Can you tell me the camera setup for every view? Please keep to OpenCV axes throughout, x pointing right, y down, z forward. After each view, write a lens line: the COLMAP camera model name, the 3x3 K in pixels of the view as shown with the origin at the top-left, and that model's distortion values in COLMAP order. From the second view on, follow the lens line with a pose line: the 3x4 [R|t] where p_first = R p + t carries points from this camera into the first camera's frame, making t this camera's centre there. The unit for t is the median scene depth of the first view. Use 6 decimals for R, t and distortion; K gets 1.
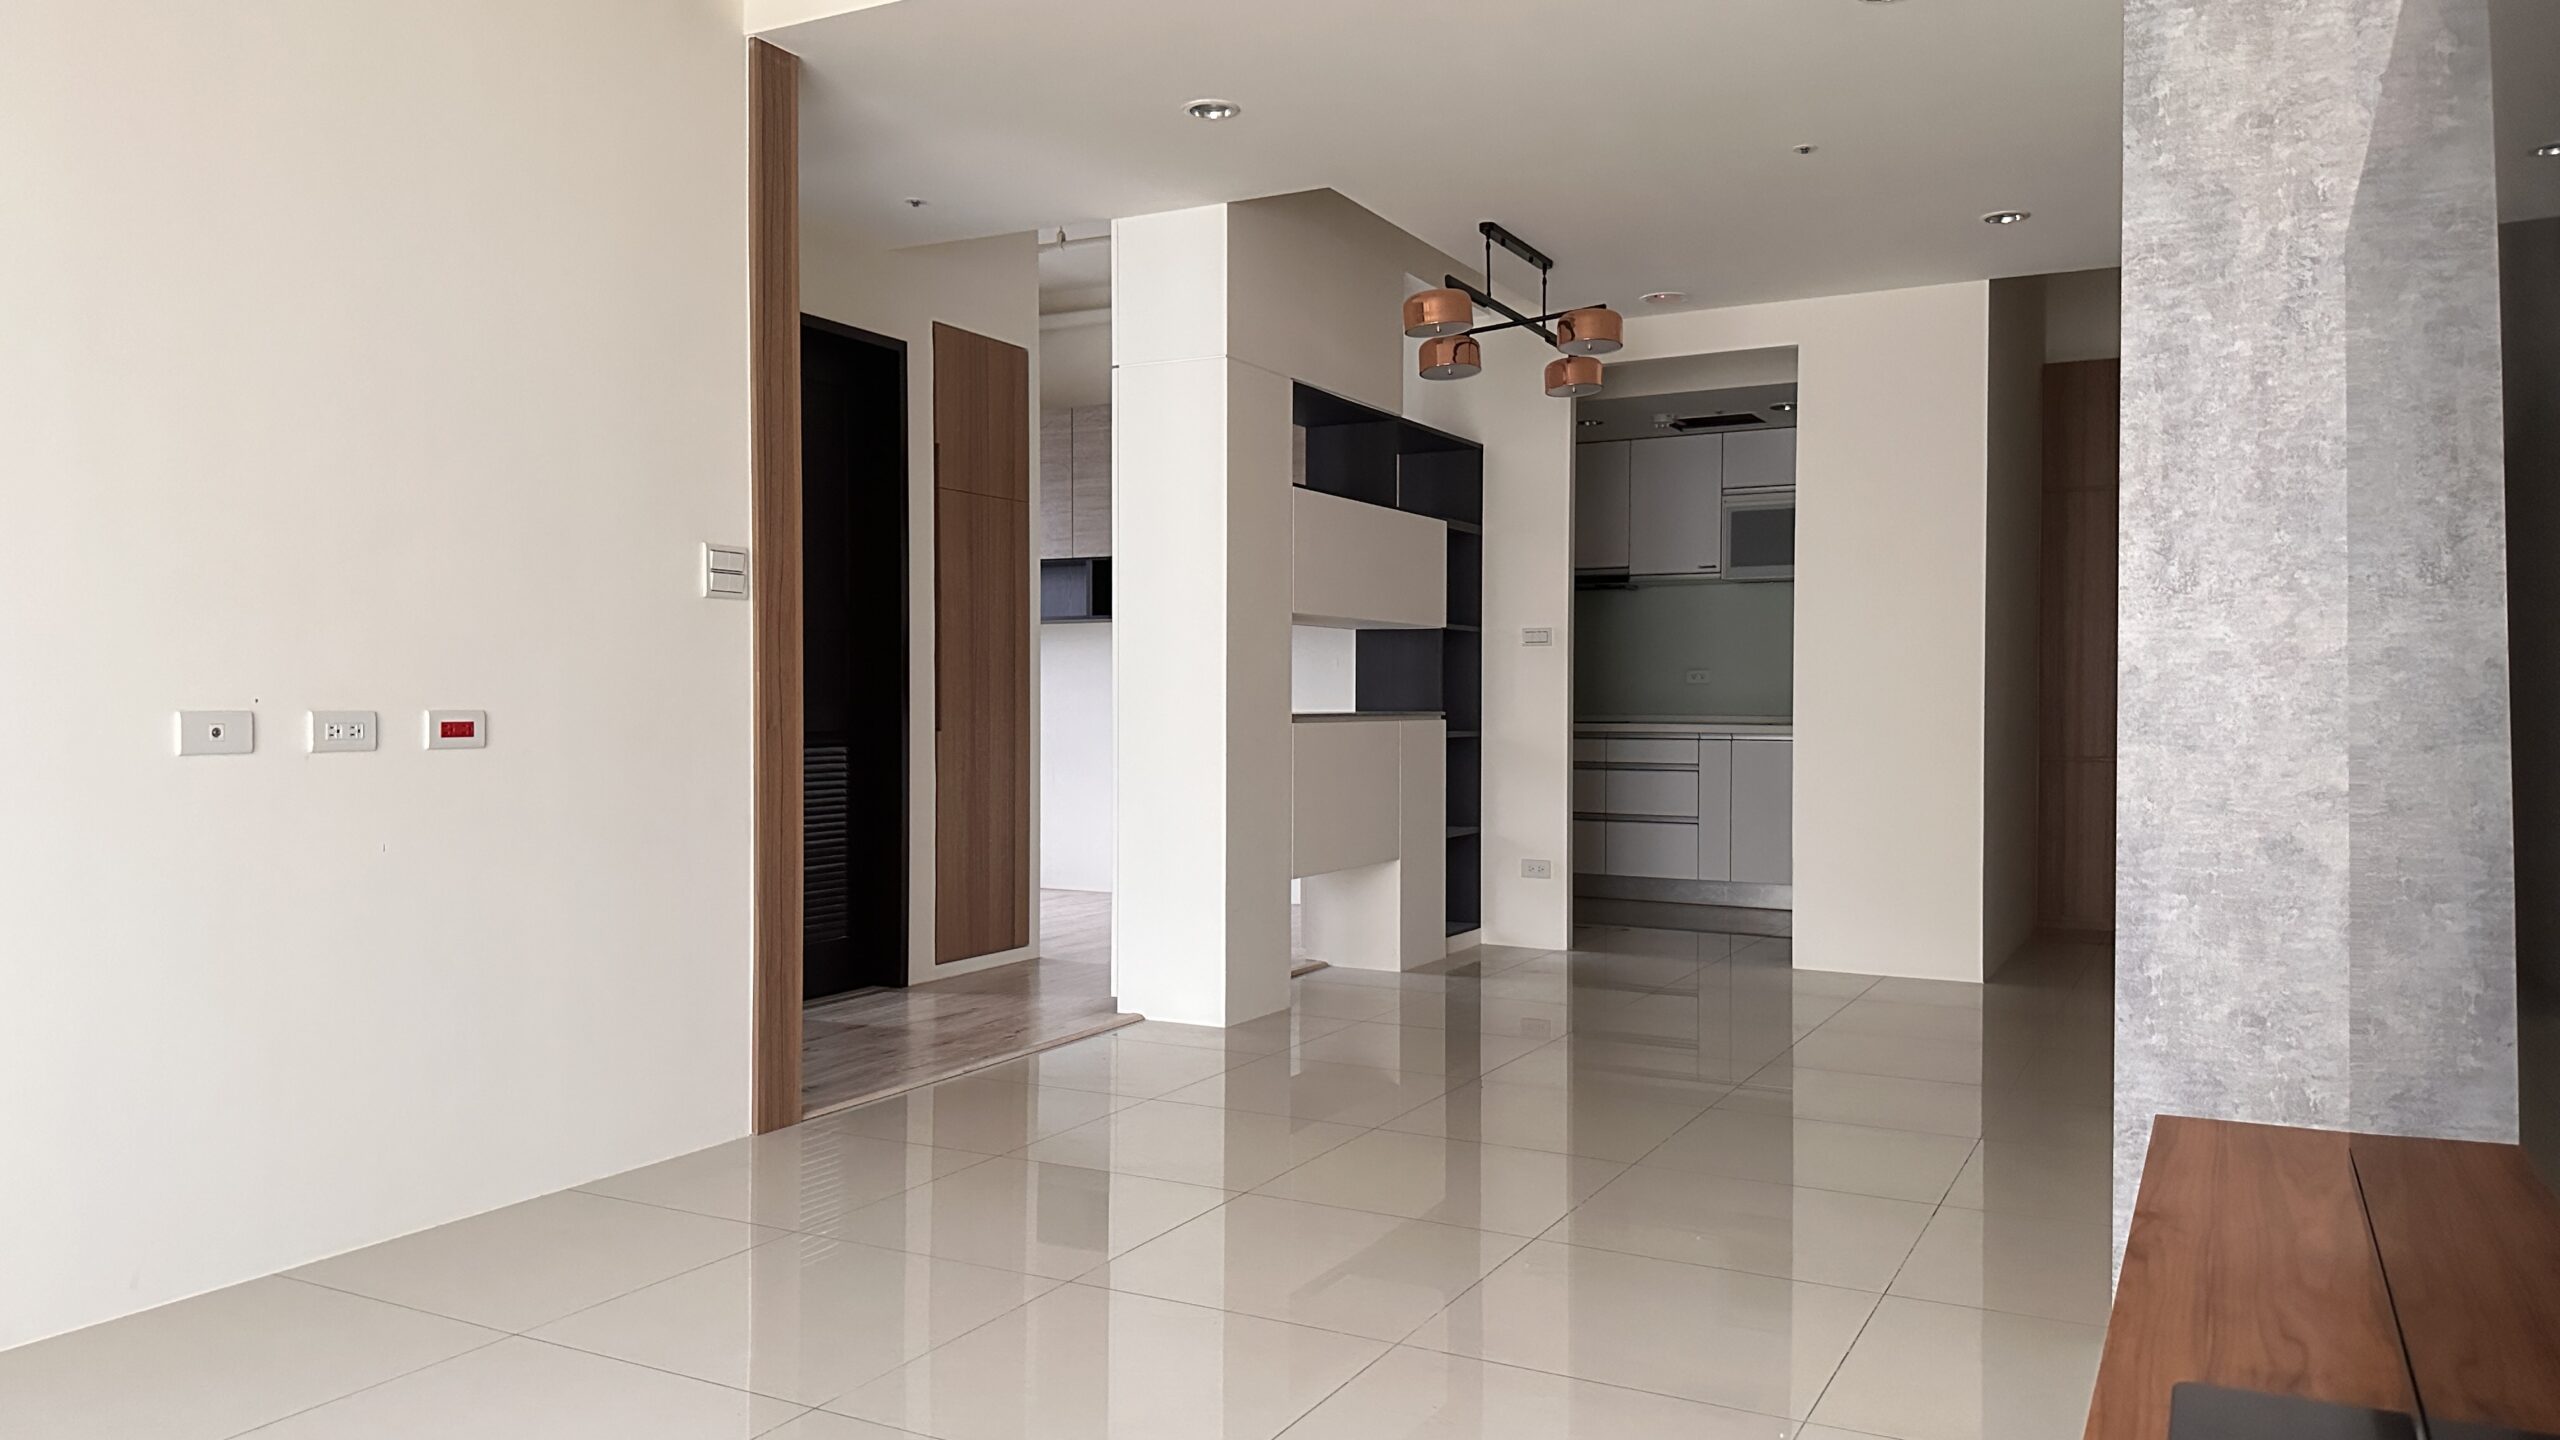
lens RADIAL K [[1761.5, 0, 1303.2], [0, 1761.5, 738.1], [0, 0, 1]] dist [0.034119, -0.056083]
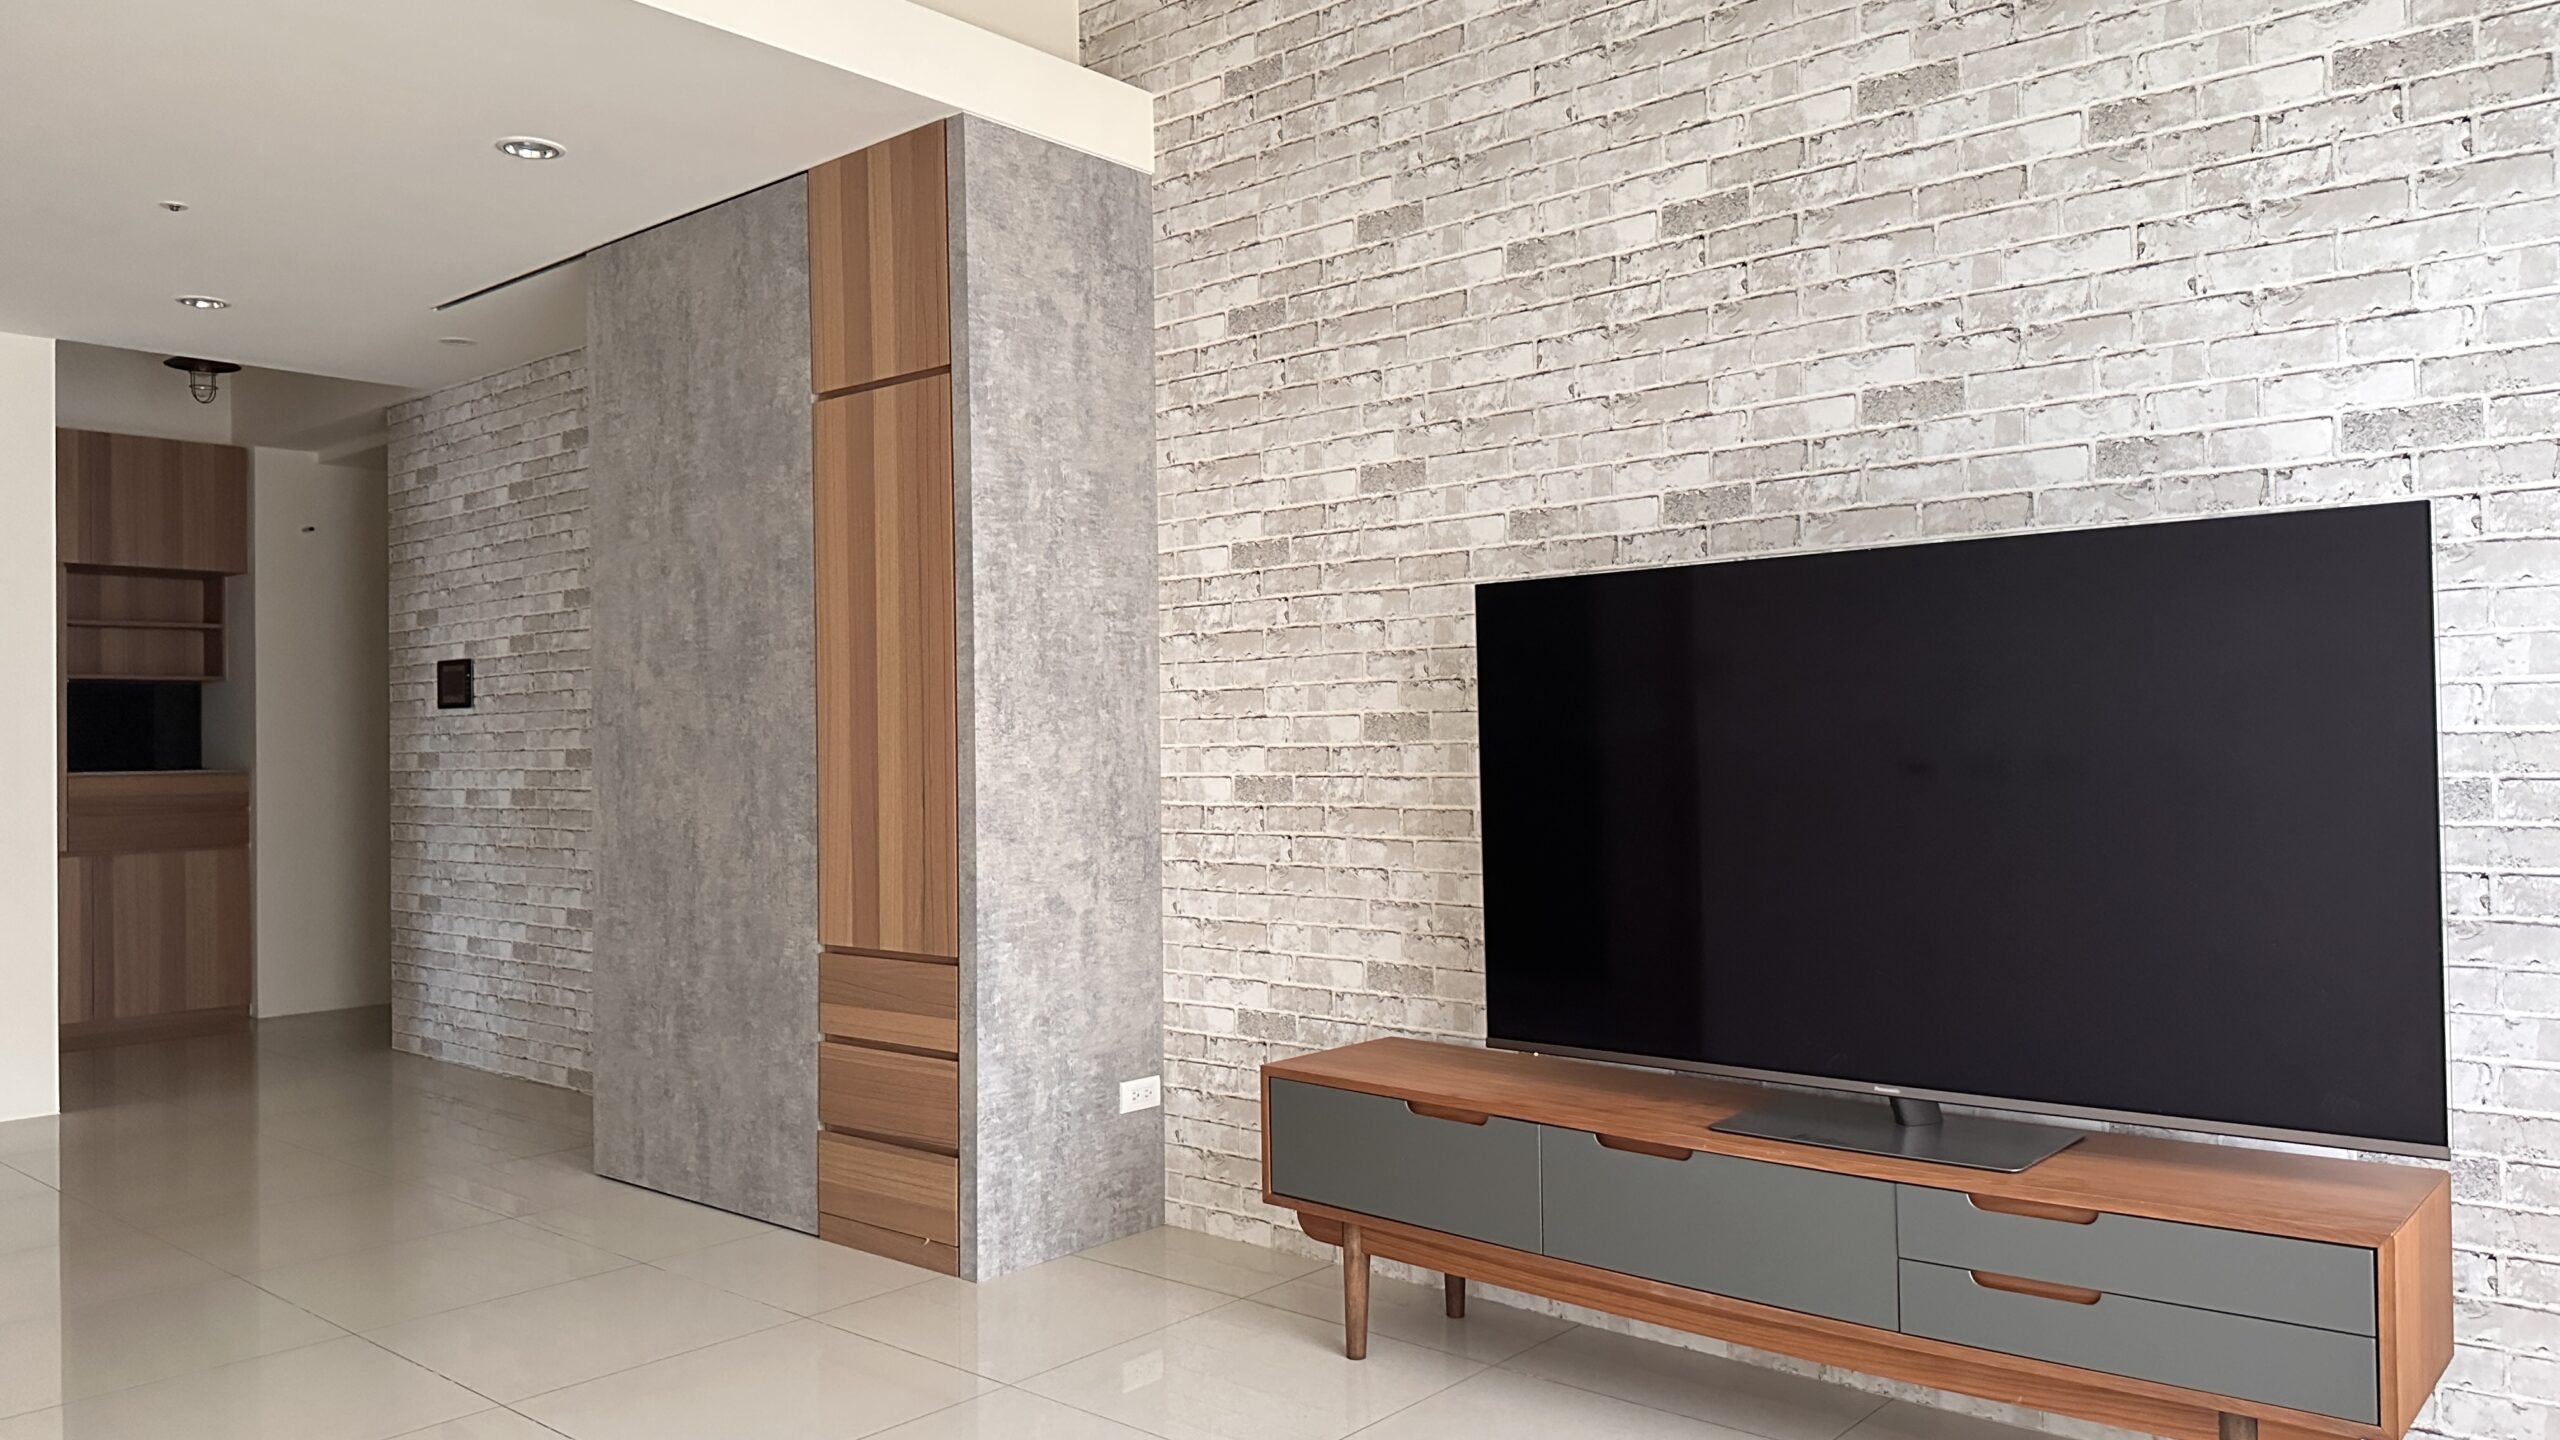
lens RADIAL K [[1761.5, 0, 1299.3], [0, 1761.5, 713.1], [0, 0, 1]] dist [0.034119, -0.056083]
pose [[0.210523, 0.010481, 0.977533, -0.592469], [0.036149, 0.999175, -0.018498, -0.043823], [-0.976920, 0.039231, 0.209970, 0.323110]]
